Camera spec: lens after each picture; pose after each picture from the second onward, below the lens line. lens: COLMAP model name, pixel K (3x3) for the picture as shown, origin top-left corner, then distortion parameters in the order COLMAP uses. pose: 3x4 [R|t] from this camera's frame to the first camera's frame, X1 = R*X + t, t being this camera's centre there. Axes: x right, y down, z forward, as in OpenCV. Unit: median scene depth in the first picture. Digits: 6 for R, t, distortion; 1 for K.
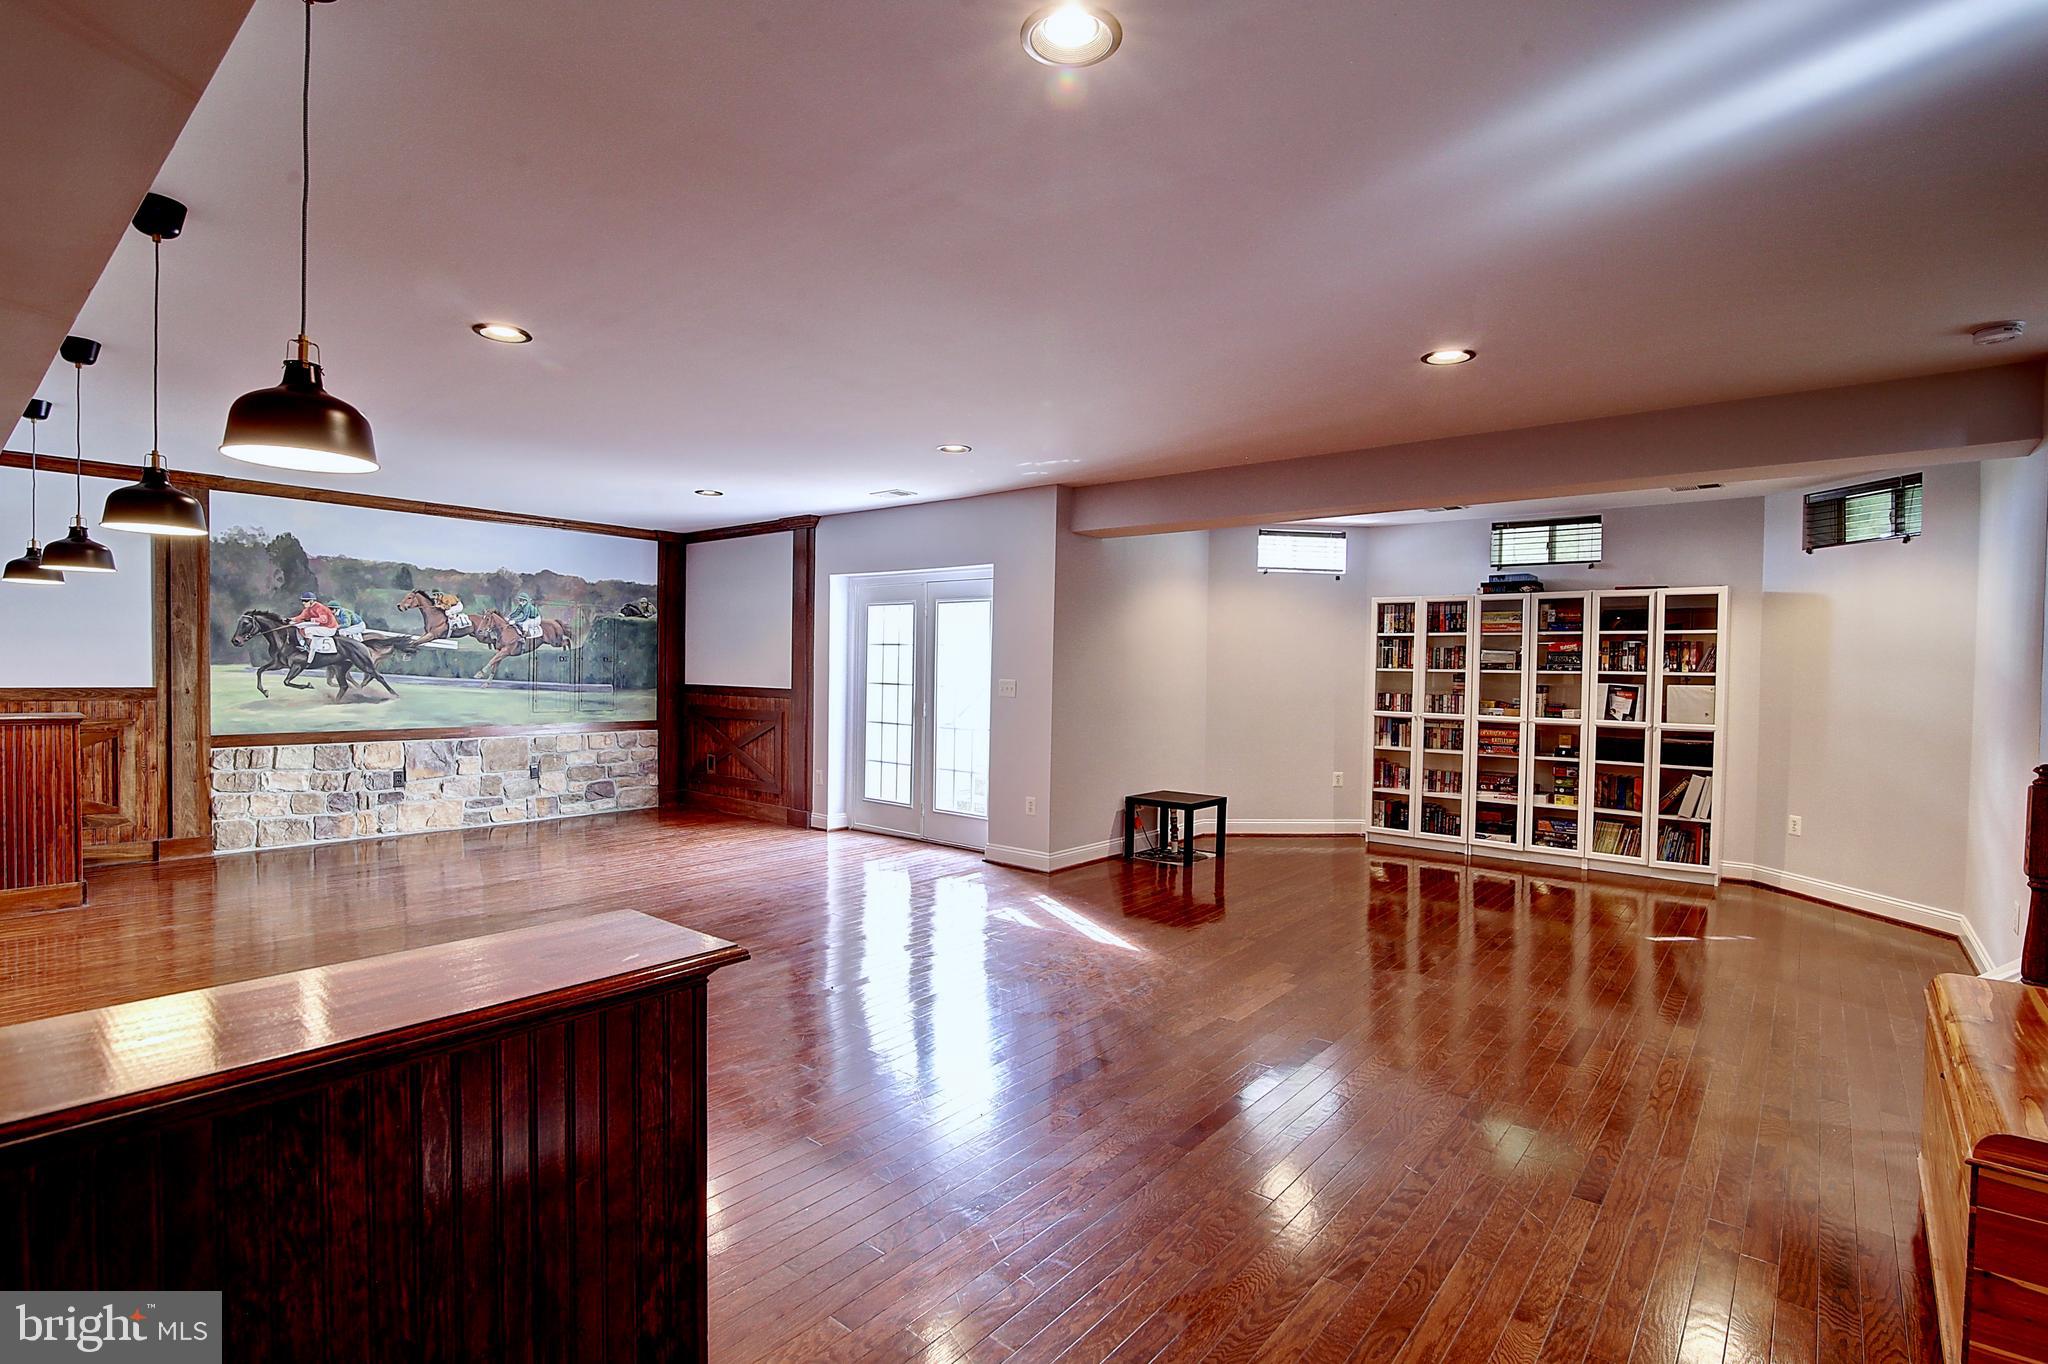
lens RADIAL K [[967.5, 0, 1023.2], [0, 967.5, 686.9], [0, 0, 1]] dist [-0.016944, 0.000452]
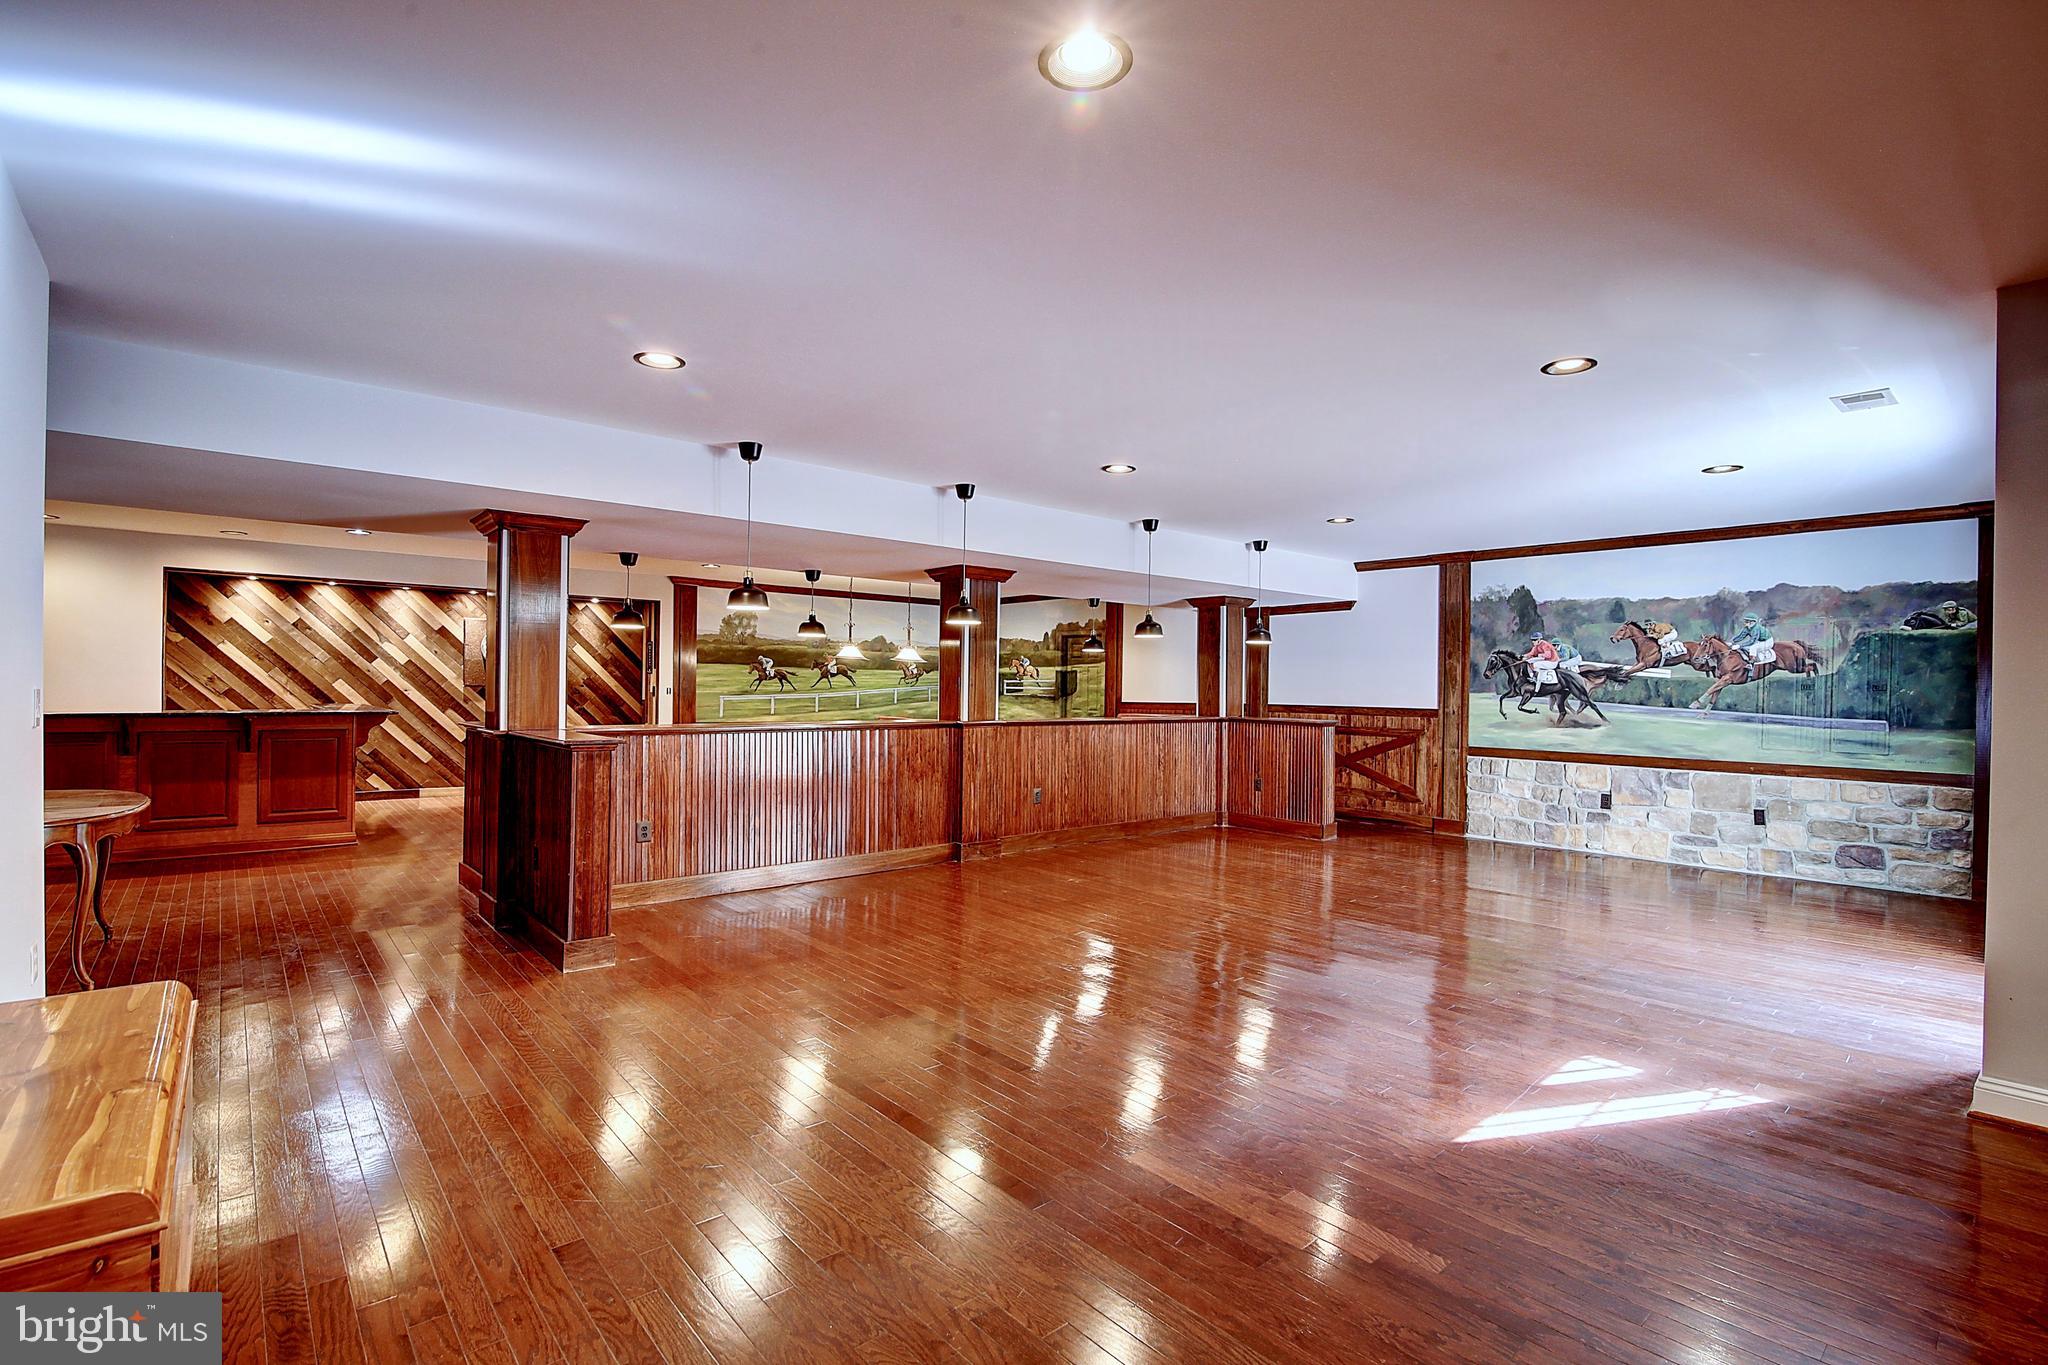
lens RADIAL K [[954.4, 0, 1024.0], [0, 954.4, 682.5], [0, 0, 1]] dist [-0.002118, -0.000303]
pose [[-0.161326, -0.019257, -0.986713, 0.506809], [-0.035323, 0.999282, -0.013727, 0.002123], [0.986269, 0.032640, -0.161891, 0.543244]]
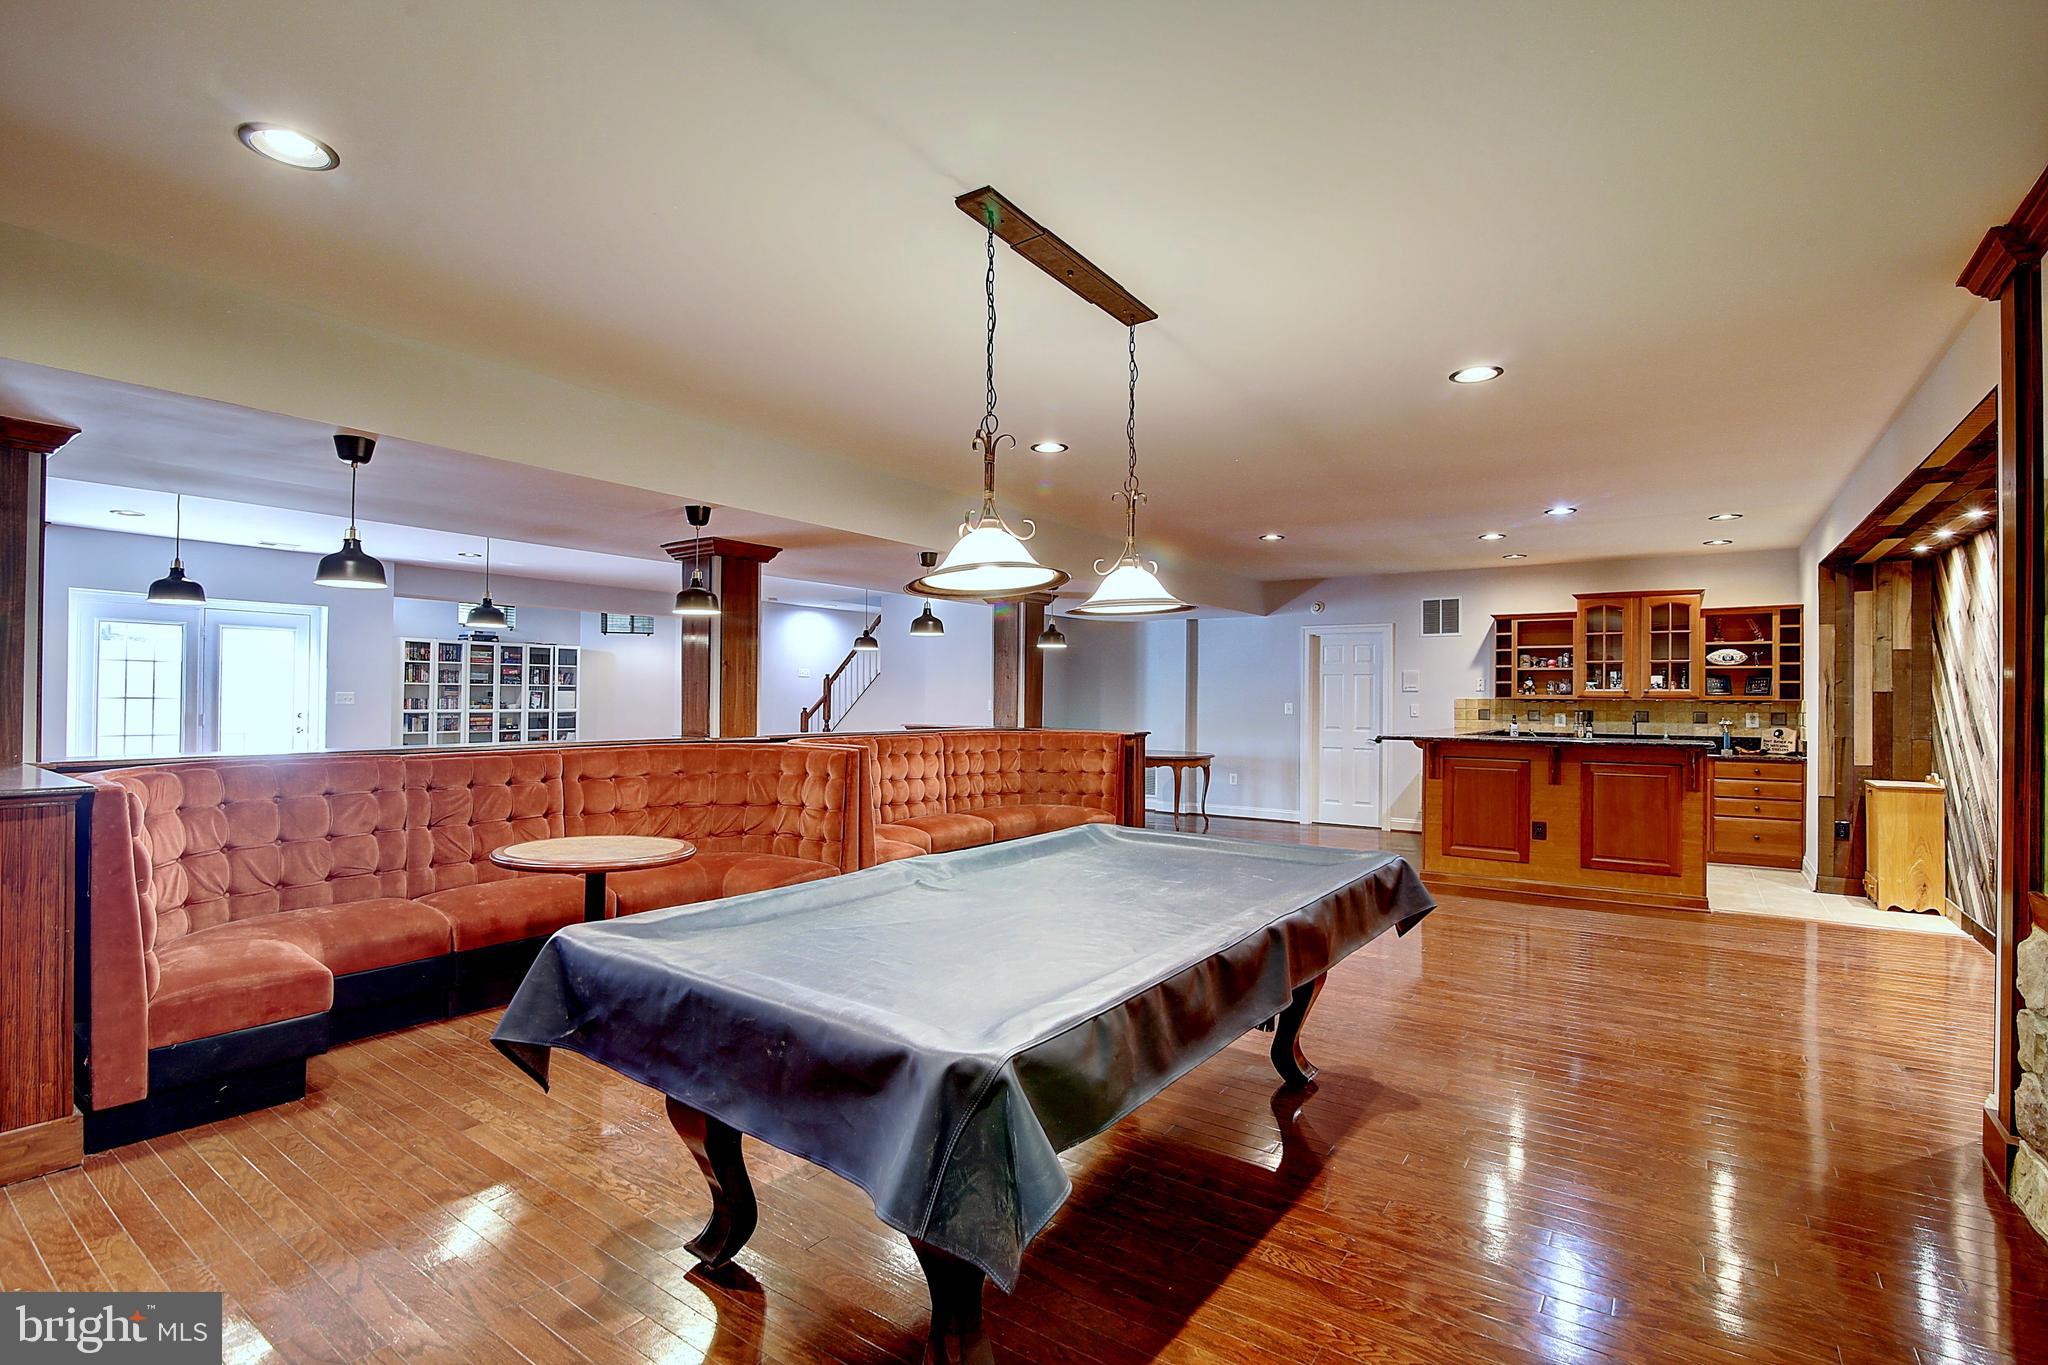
lens RADIAL K [[939.8, 0, 1022.6], [0, 939.8, 687.9], [0, 0, 1]] dist [-0.017763, -0.000733]
pose [[-0.087377, -0.006932, 0.996151, -1.282281], [0.008237, 0.999937, 0.007681, -0.013973], [-0.996141, 0.008876, -0.087314, 0.137963]]
